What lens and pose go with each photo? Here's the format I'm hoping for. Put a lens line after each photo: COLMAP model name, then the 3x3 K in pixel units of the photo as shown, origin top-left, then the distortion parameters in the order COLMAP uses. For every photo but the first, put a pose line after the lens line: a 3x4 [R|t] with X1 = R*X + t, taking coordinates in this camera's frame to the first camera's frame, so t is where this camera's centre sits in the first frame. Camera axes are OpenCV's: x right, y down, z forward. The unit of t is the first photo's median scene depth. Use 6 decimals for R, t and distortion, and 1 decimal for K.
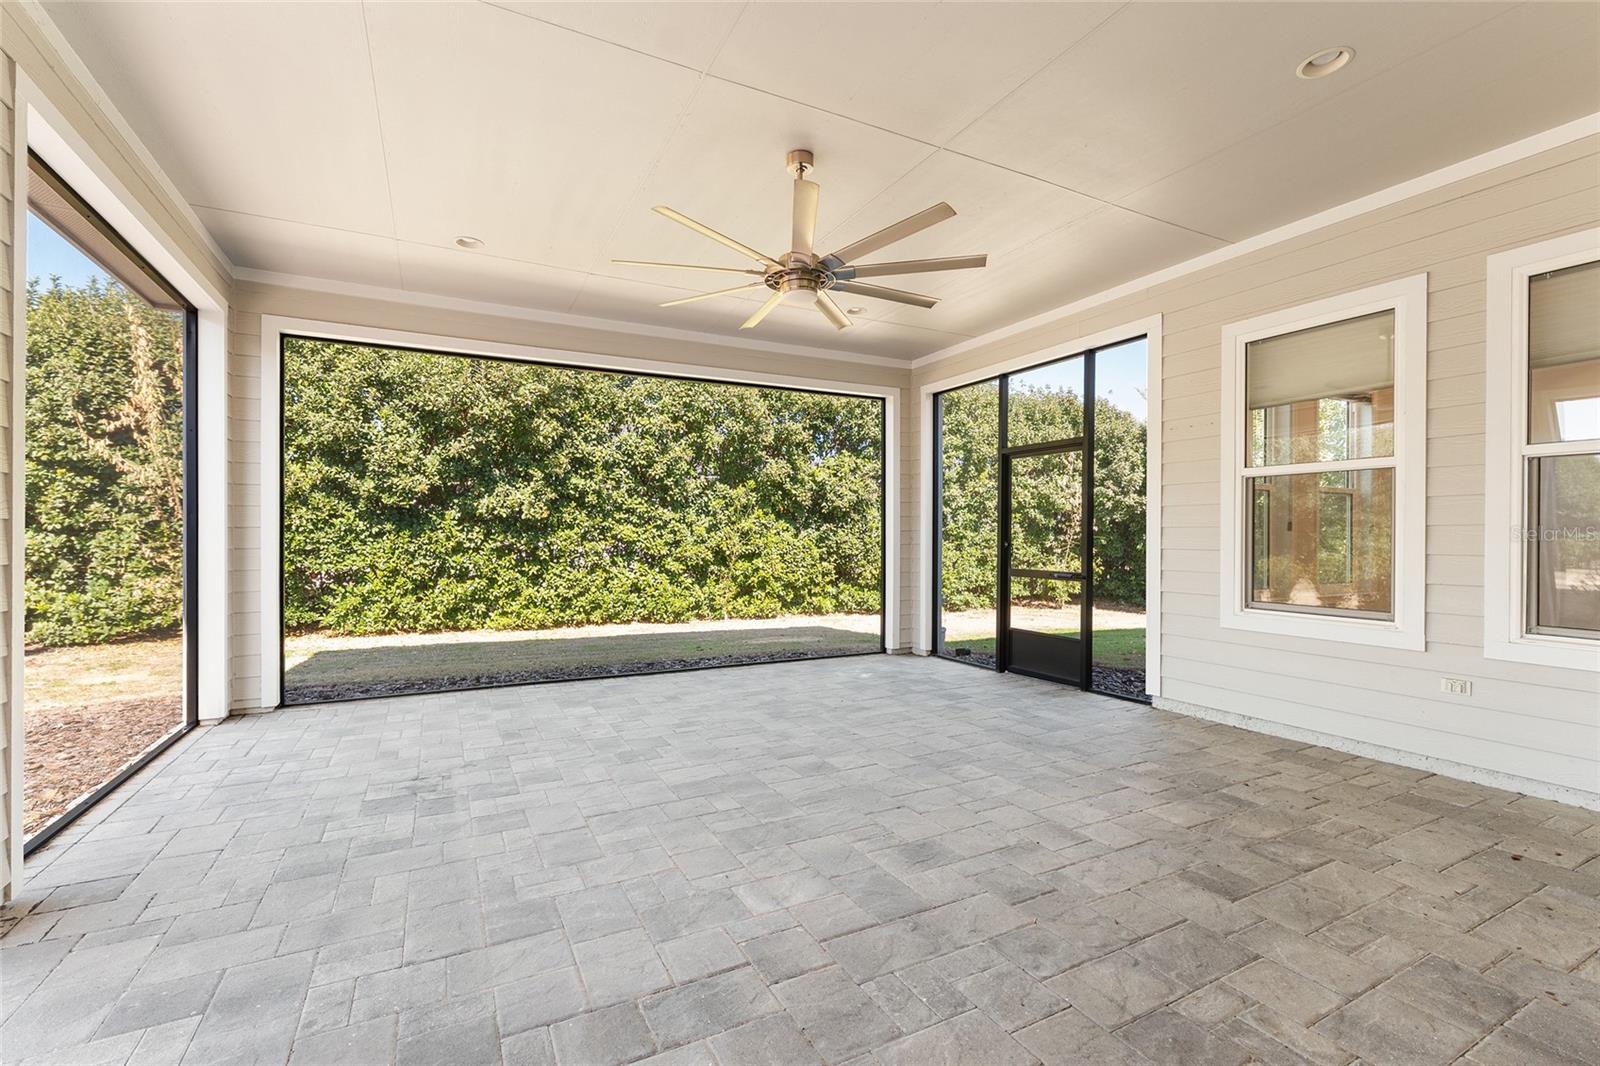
lens RADIAL K [[698.5, 0, 800.9], [0, 698.5, 536.5], [0, 0, 1]] dist [-0.002953, 0.000698]
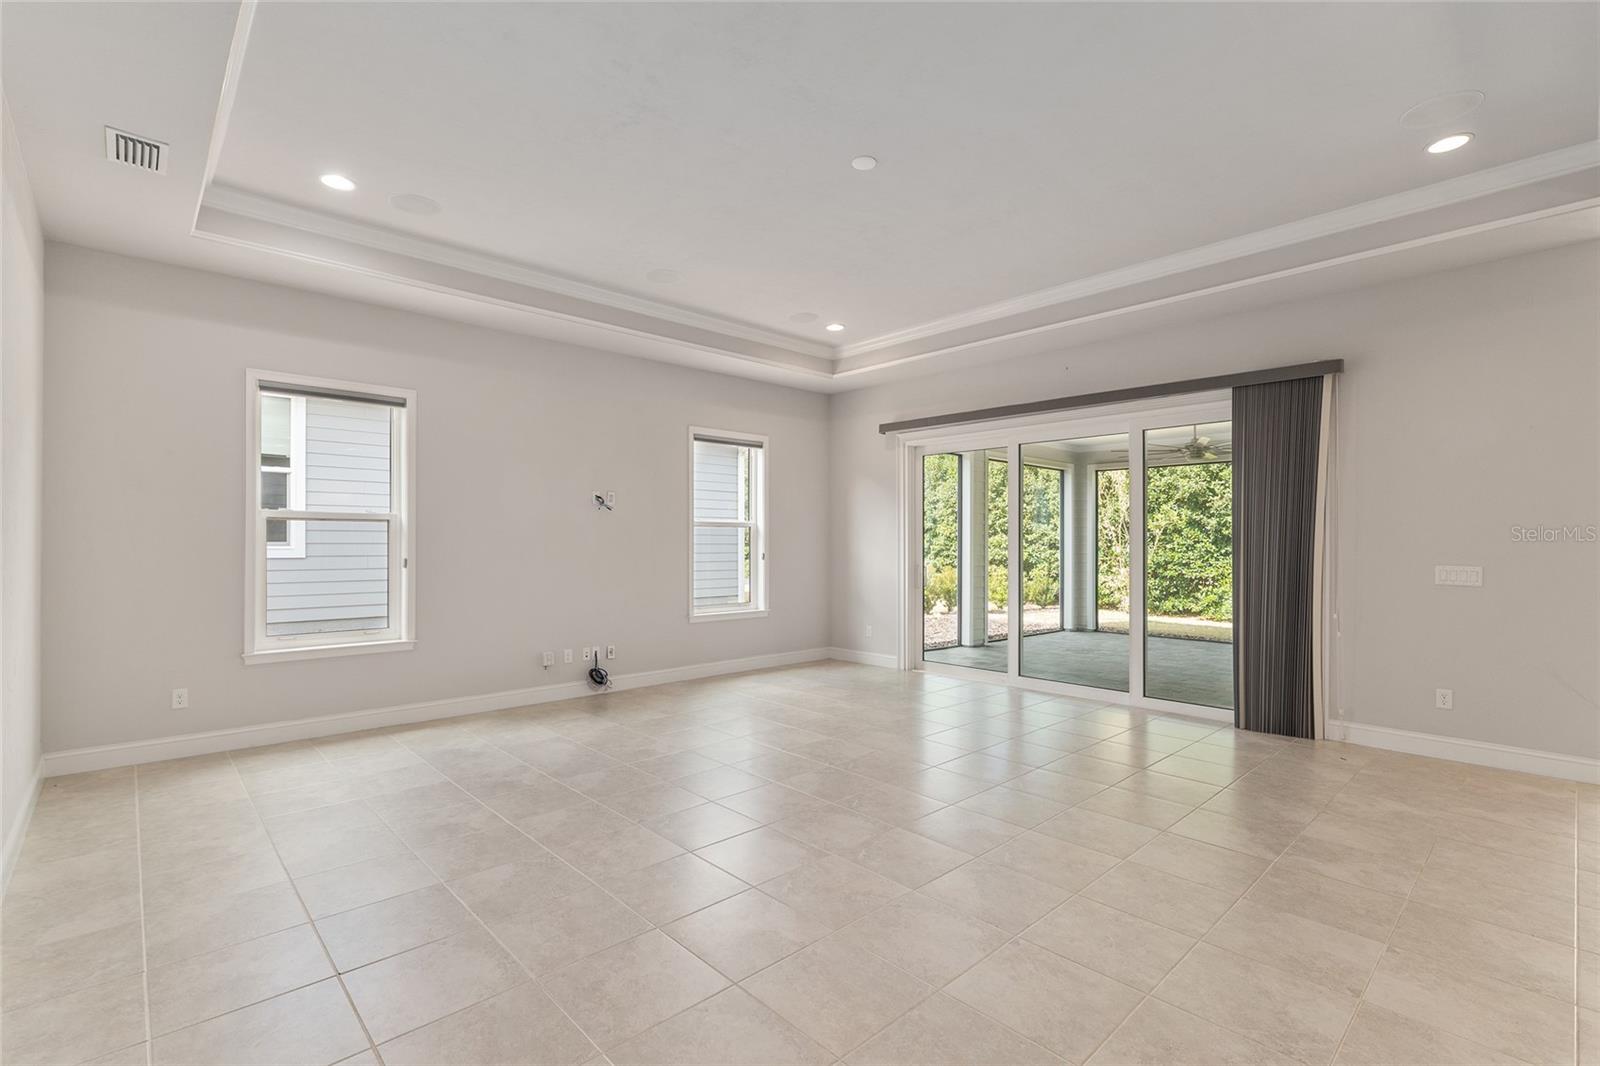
lens RADIAL K [[736.3, 0, 792.2], [0, 736.3, 539.2], [0, 0, 1]] dist [0.001496, -0.001809]
pose [[0.268107, -0.007453, -0.963360, 1.393798], [-0.004873, 0.999947, -0.009092, -0.033155], [0.963377, 0.007132, 0.268057, -0.663616]]
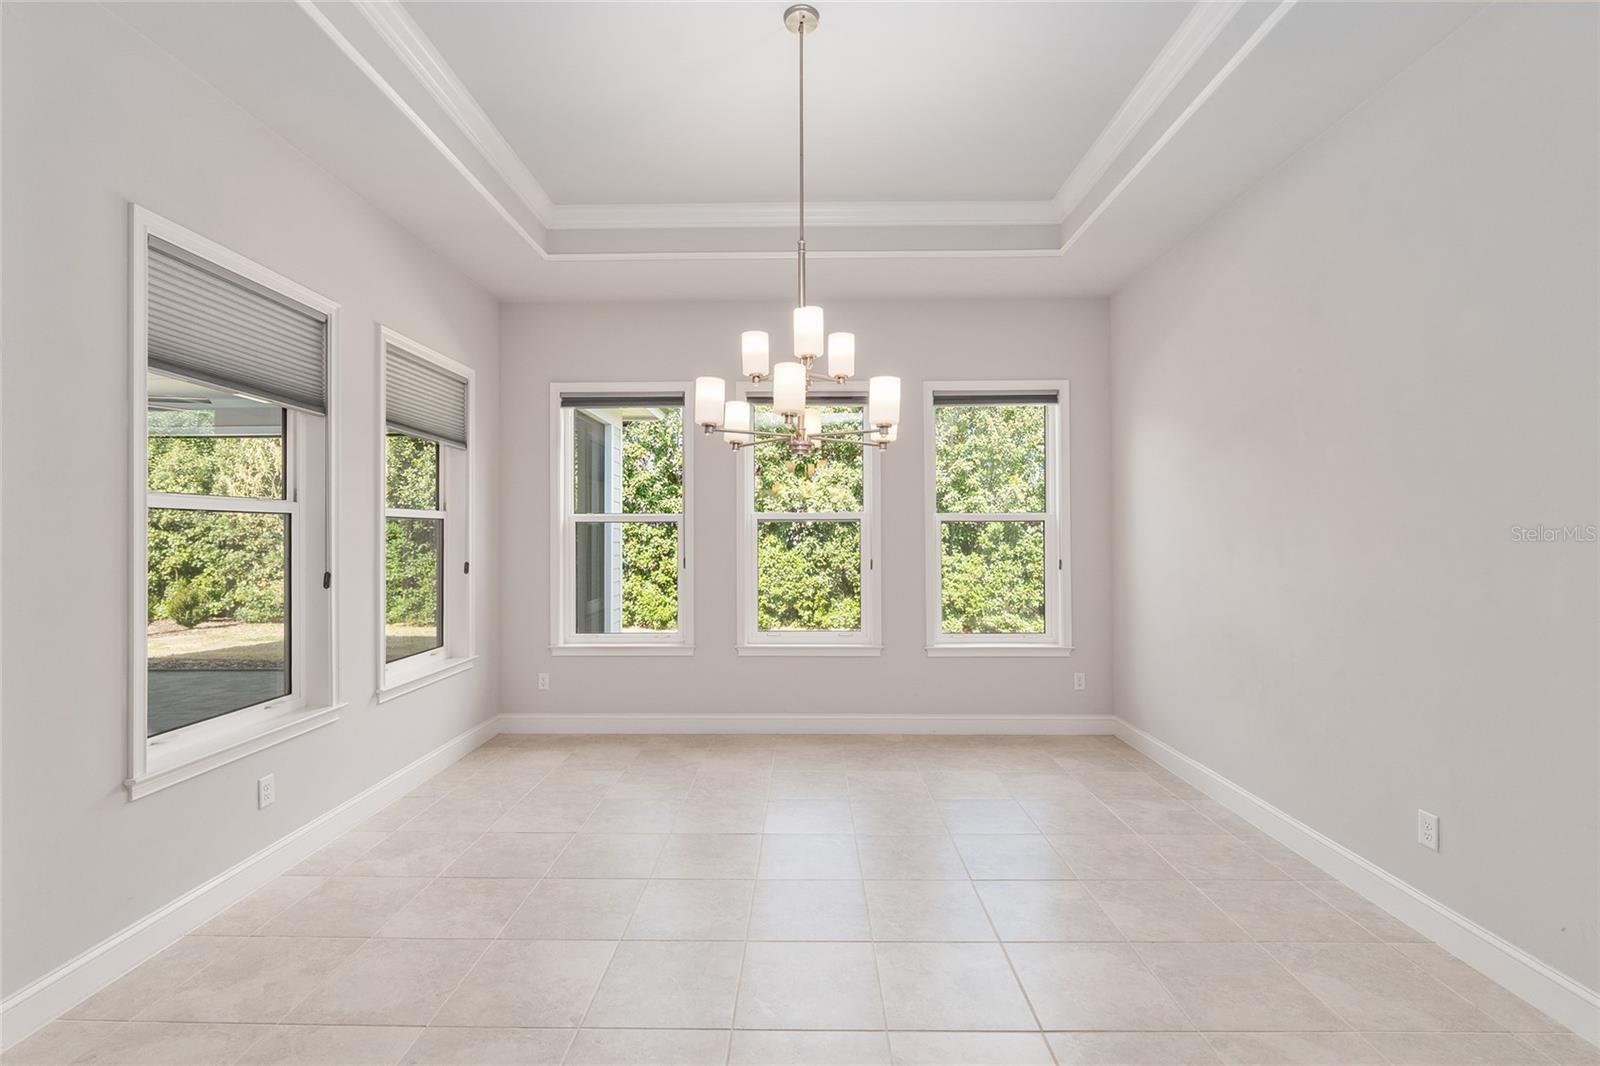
lens RADIAL K [[698.5, 0, 807.0], [0, 698.5, 531.8], [0, 0, 1]] dist [-0.002953, 0.000698]
pose [[0.876194, -0.009641, -0.481862, 1.439938], [0.006076, 0.999941, -0.008958, -0.049105], [0.481920, 0.004921, 0.876201, 0.379477]]
